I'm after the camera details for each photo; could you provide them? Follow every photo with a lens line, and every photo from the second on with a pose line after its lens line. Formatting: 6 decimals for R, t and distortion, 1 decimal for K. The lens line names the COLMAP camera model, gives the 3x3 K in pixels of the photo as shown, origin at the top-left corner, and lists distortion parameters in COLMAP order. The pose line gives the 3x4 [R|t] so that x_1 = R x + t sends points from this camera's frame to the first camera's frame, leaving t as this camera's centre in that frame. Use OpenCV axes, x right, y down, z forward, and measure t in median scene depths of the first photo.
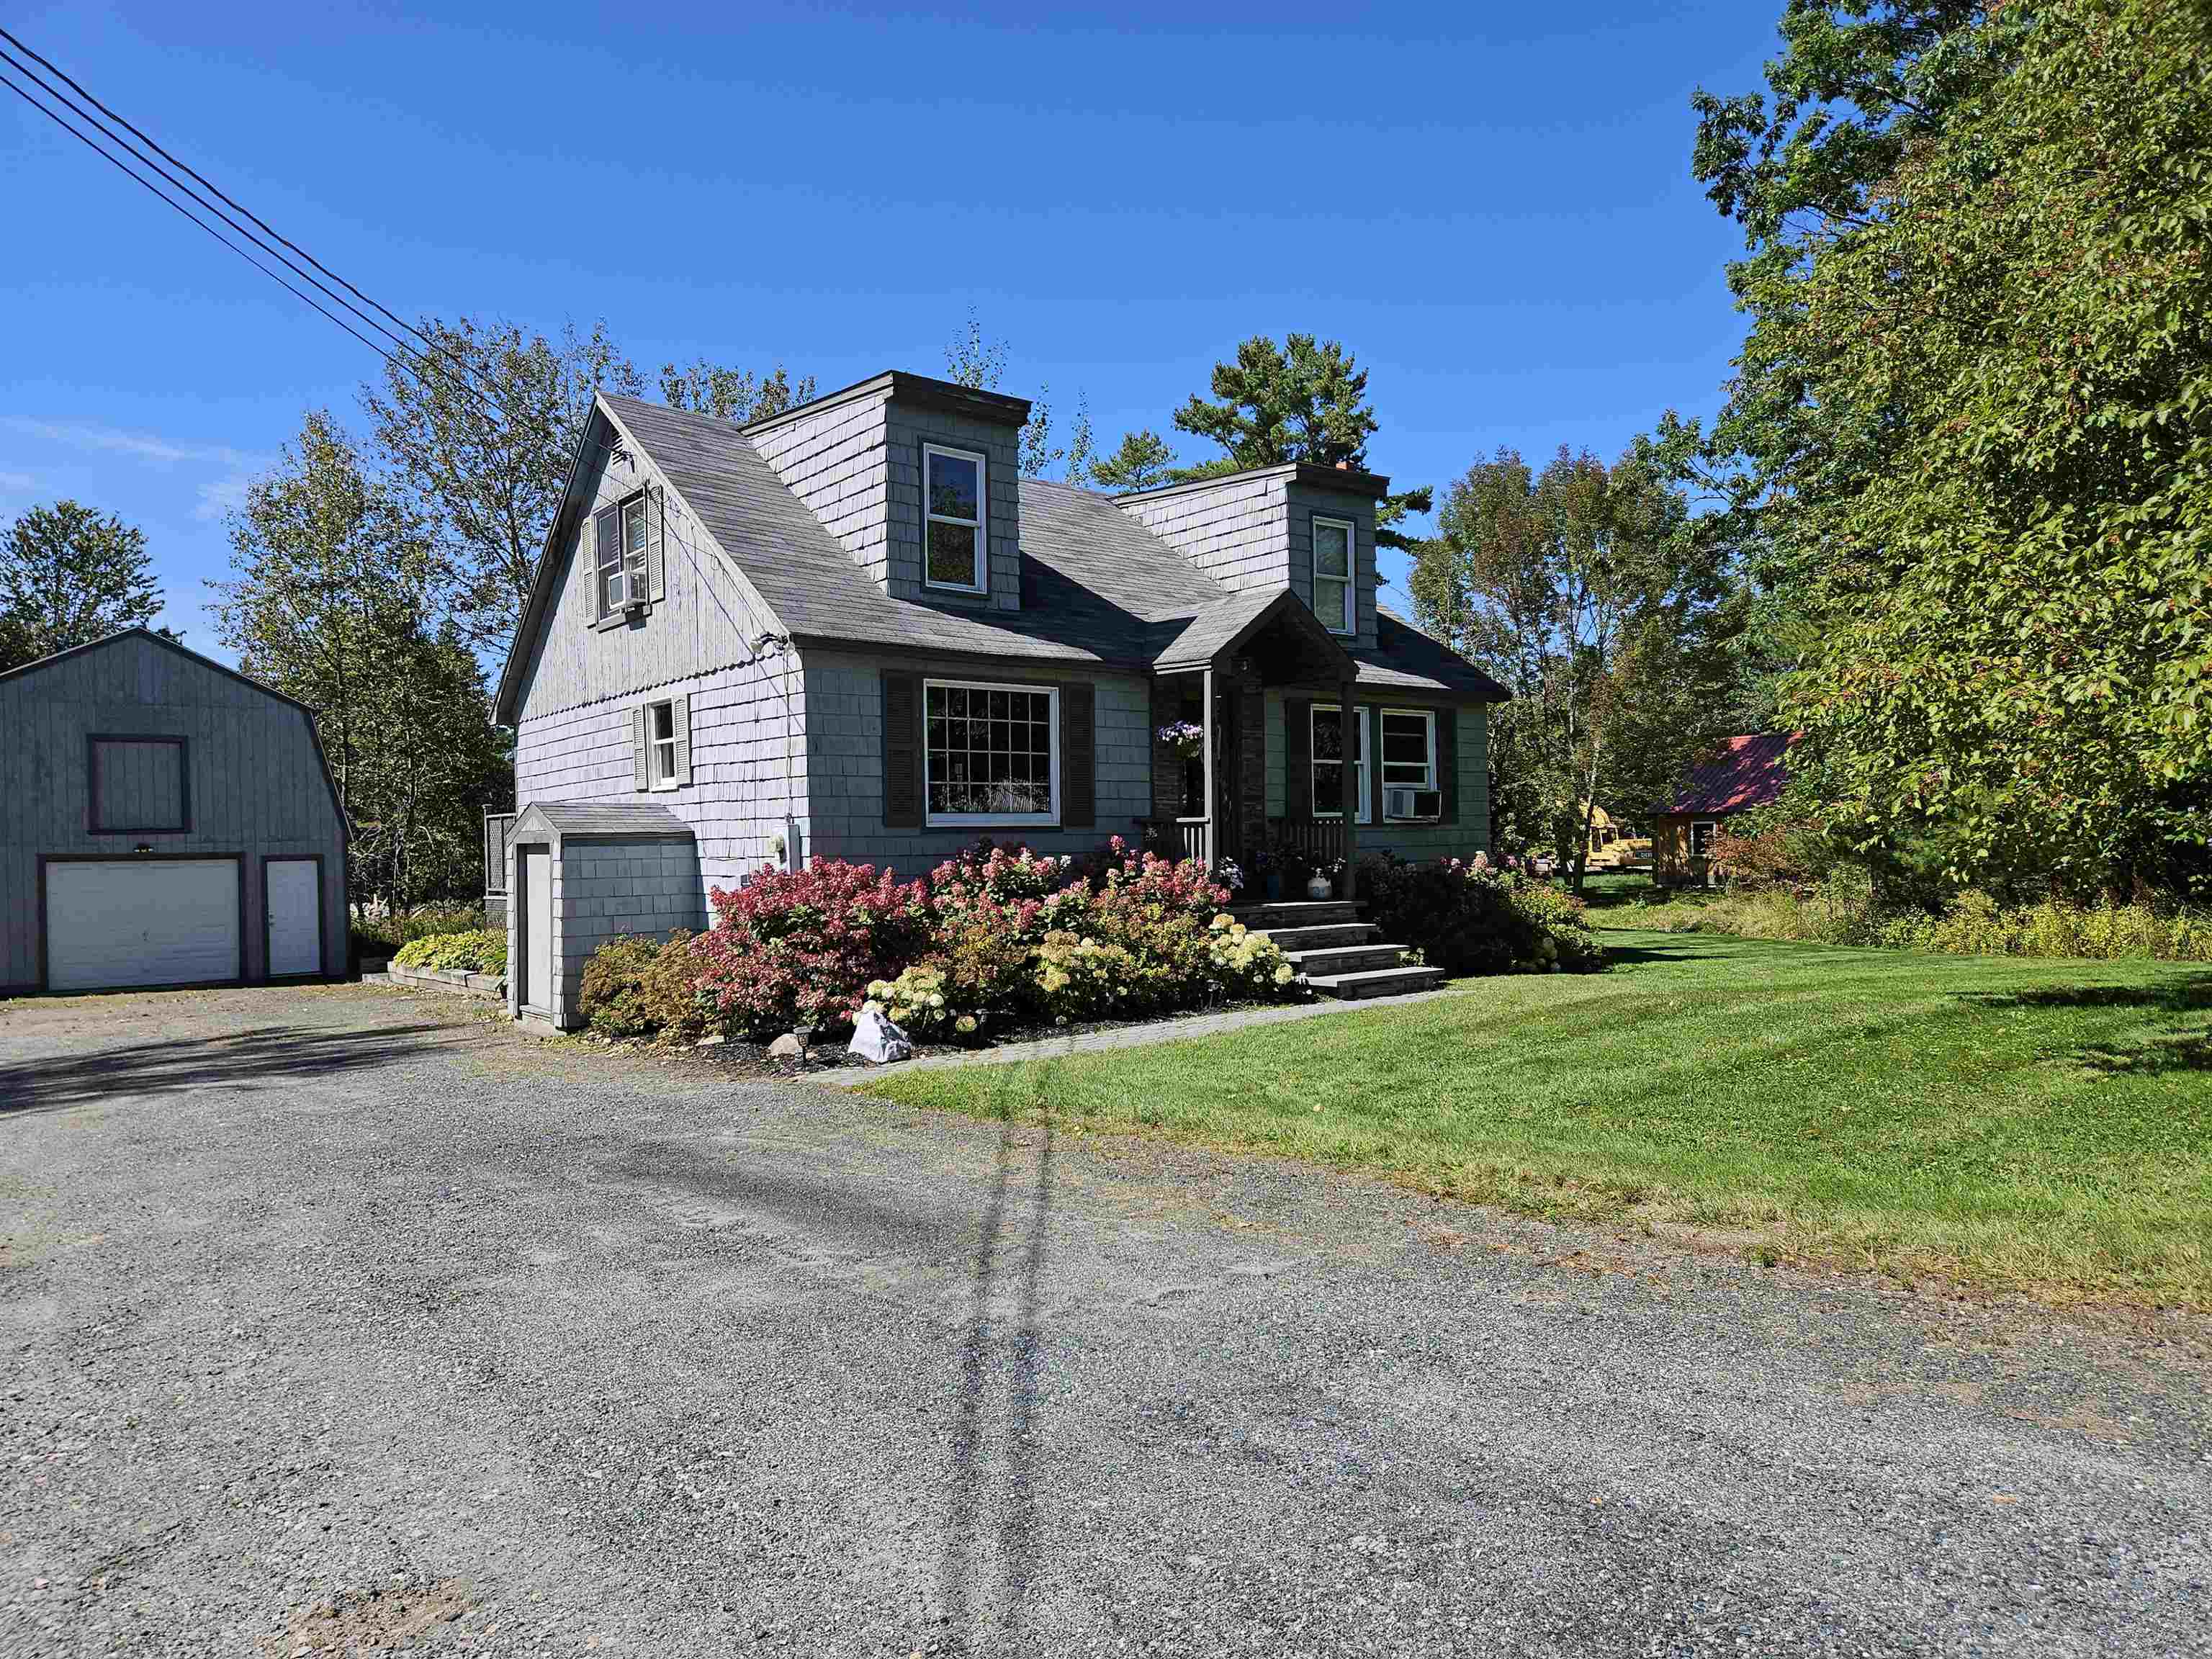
lens RADIAL K [[1467.5, 0, 1100.5], [0, 1467.5, 816.5], [0, 0, 1]] dist [0.072999, -0.059948]
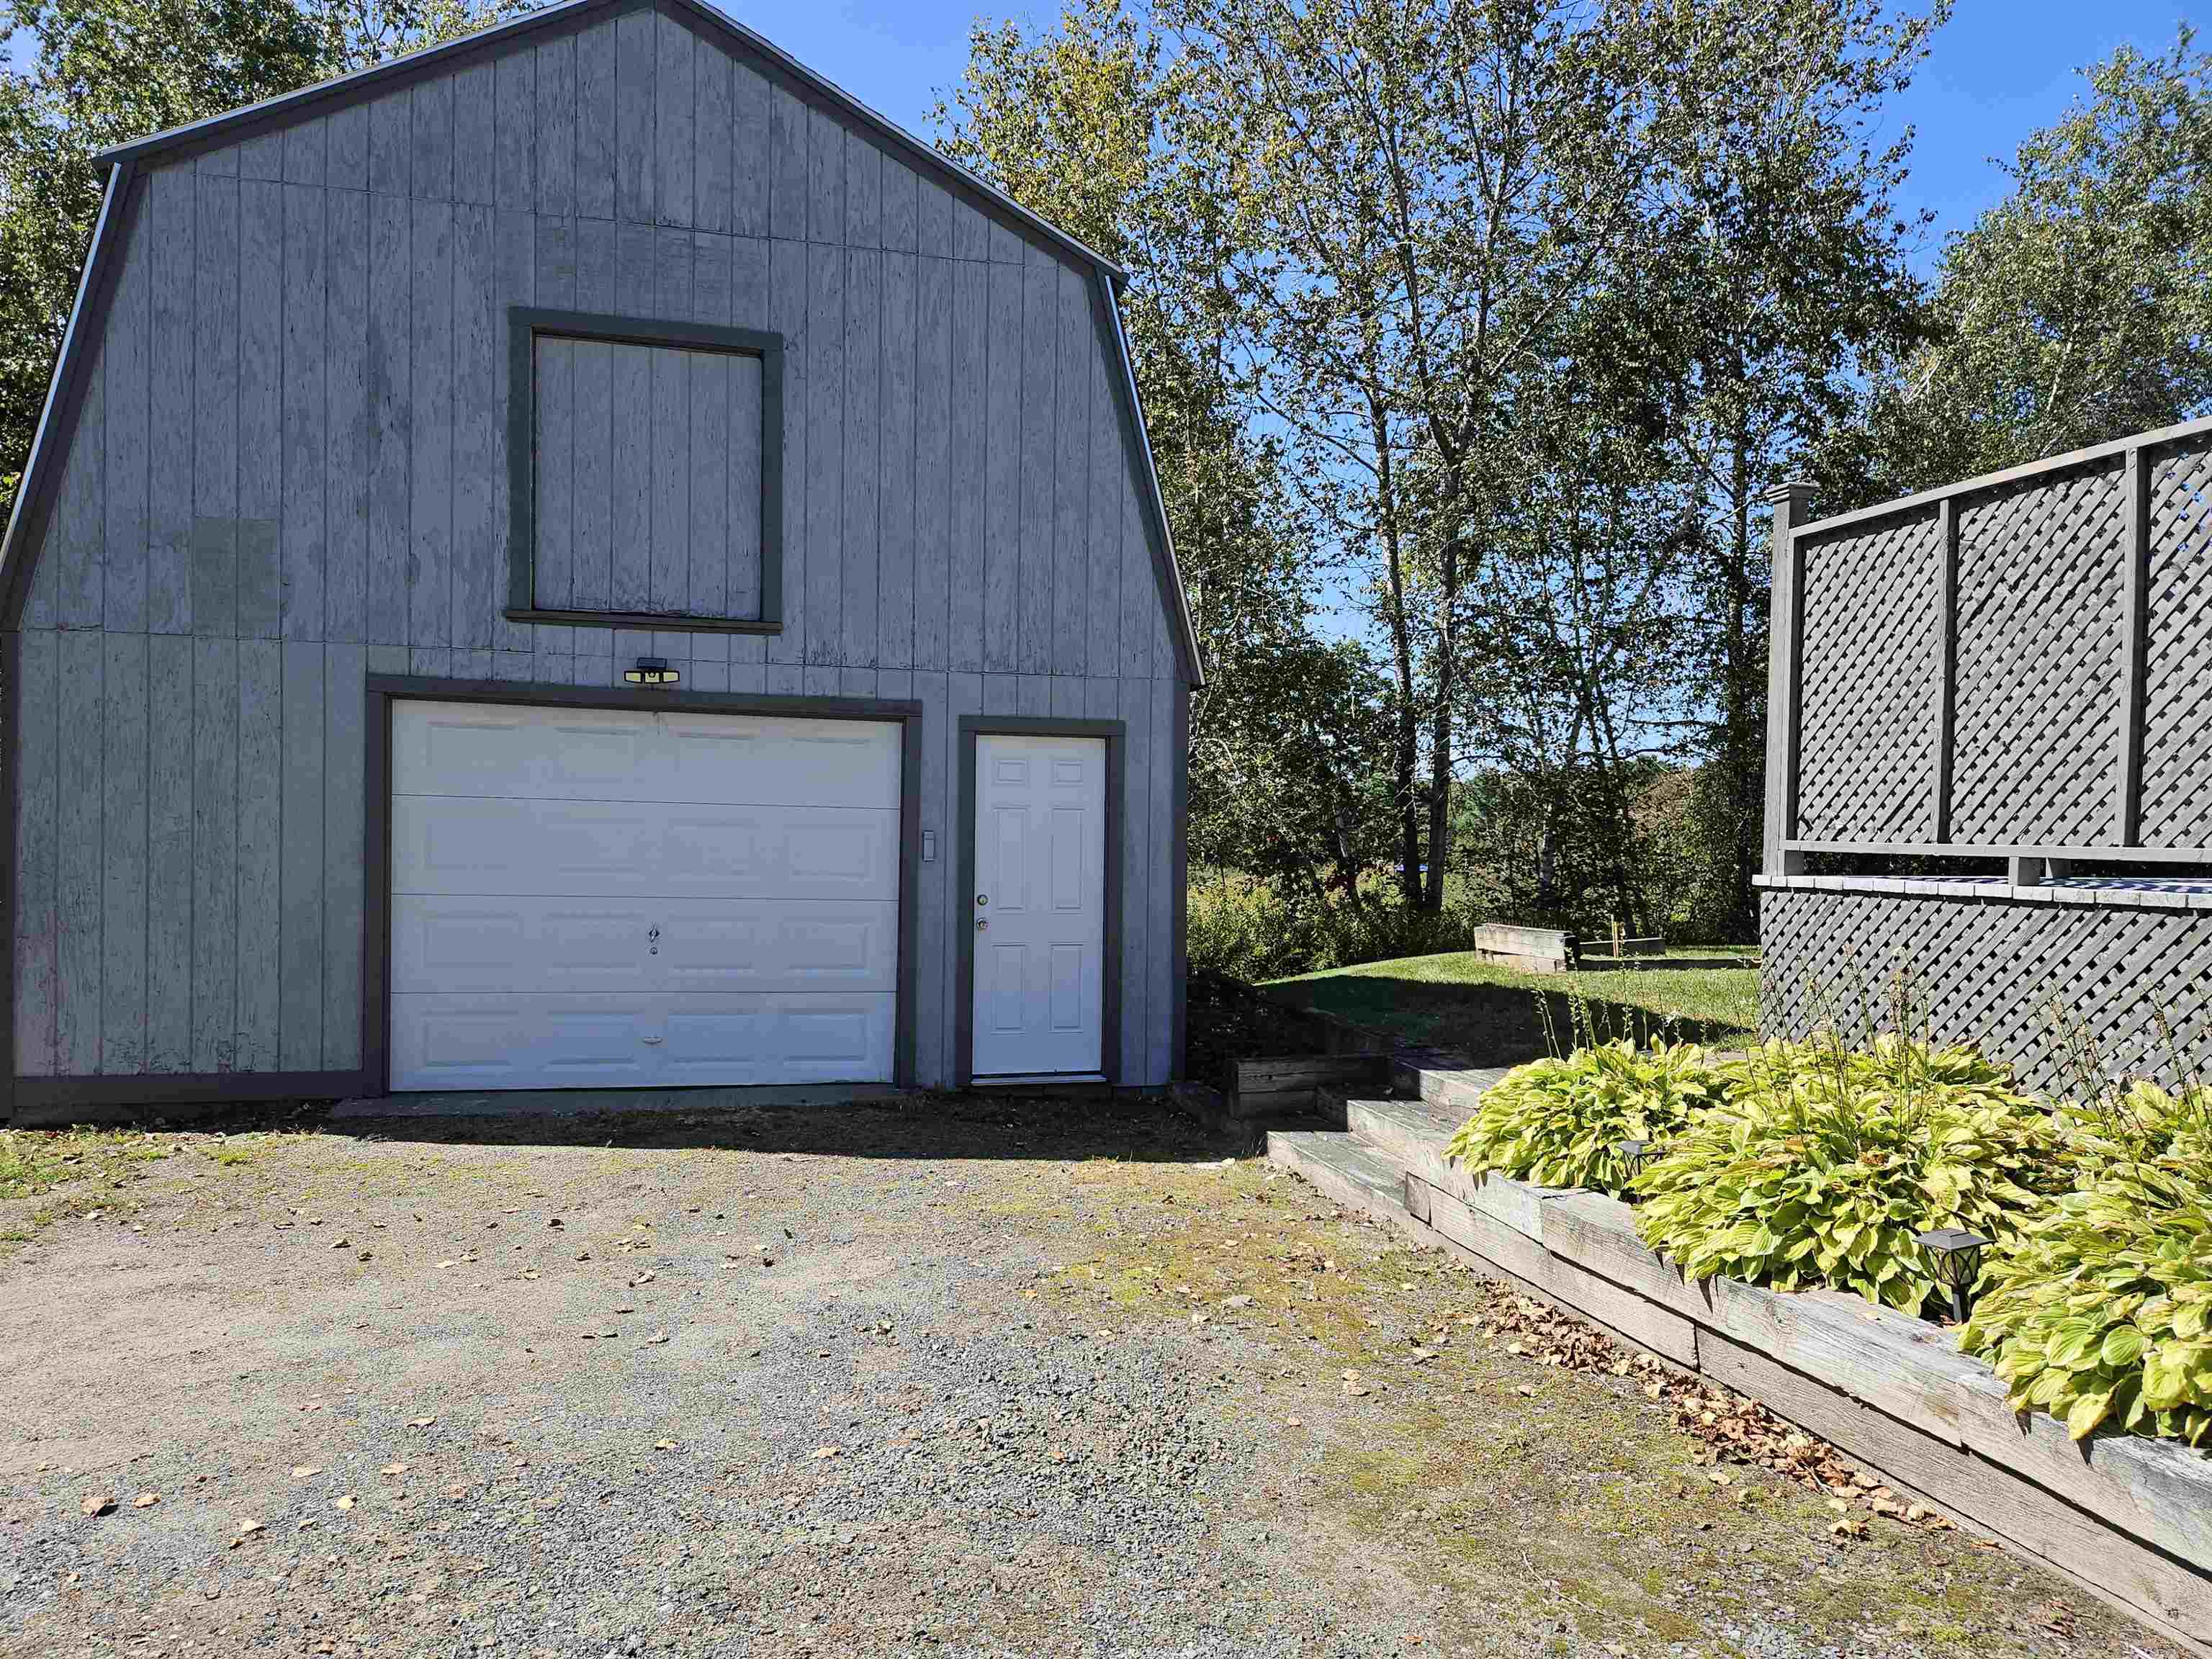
lens RADIAL K [[1467.5, 0, 1100.5], [0, 1467.5, 816.5], [0, 0, 1]] dist [0.072999, -0.059948]
pose [[0.912278, 0.051707, -0.406294, -0.702195], [-0.038929, 0.998455, 0.039657, 0.060557], [0.407717, -0.020361, 0.912881, 1.252031]]
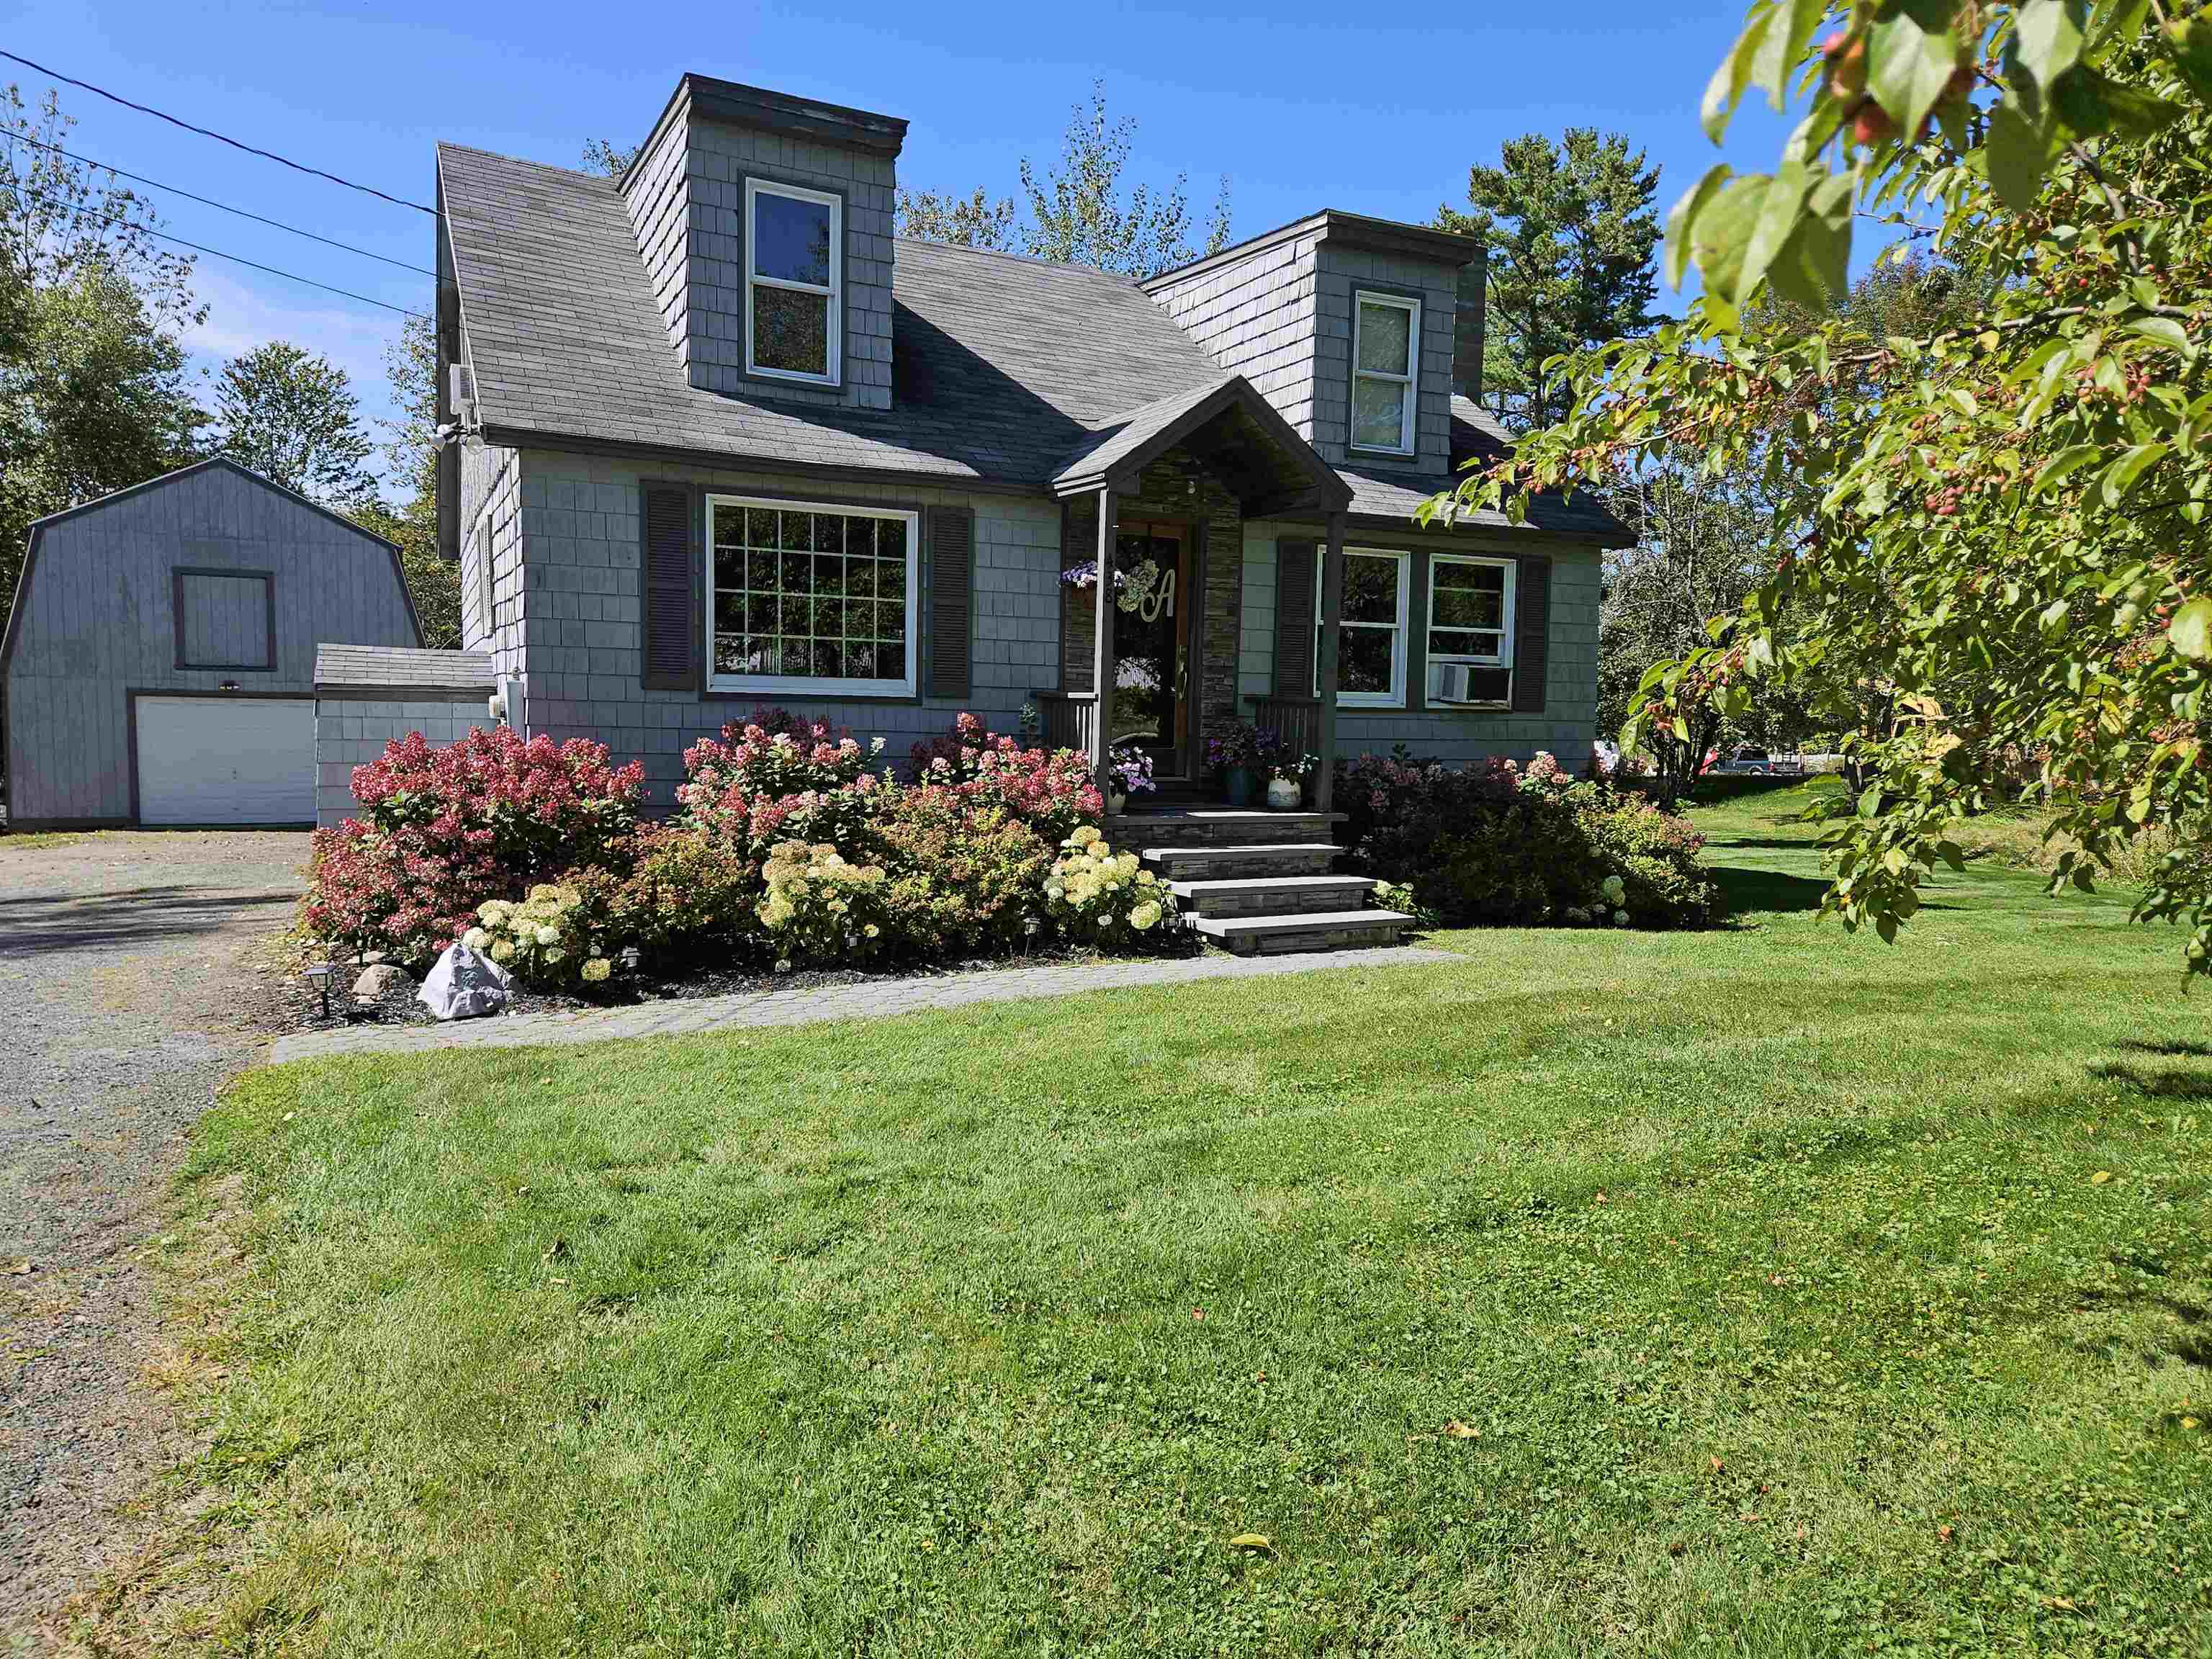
lens RADIAL K [[1468.9, 0, 1103.4], [0, 1468.9, 799.3], [0, 0, 1]] dist [0.070036, -0.060714]
pose [[0.977382, 0.049227, -0.205673, 0.215662], [-0.032913, 0.996088, 0.082005, -0.006183], [0.208905, -0.073381, 0.975179, 0.261986]]
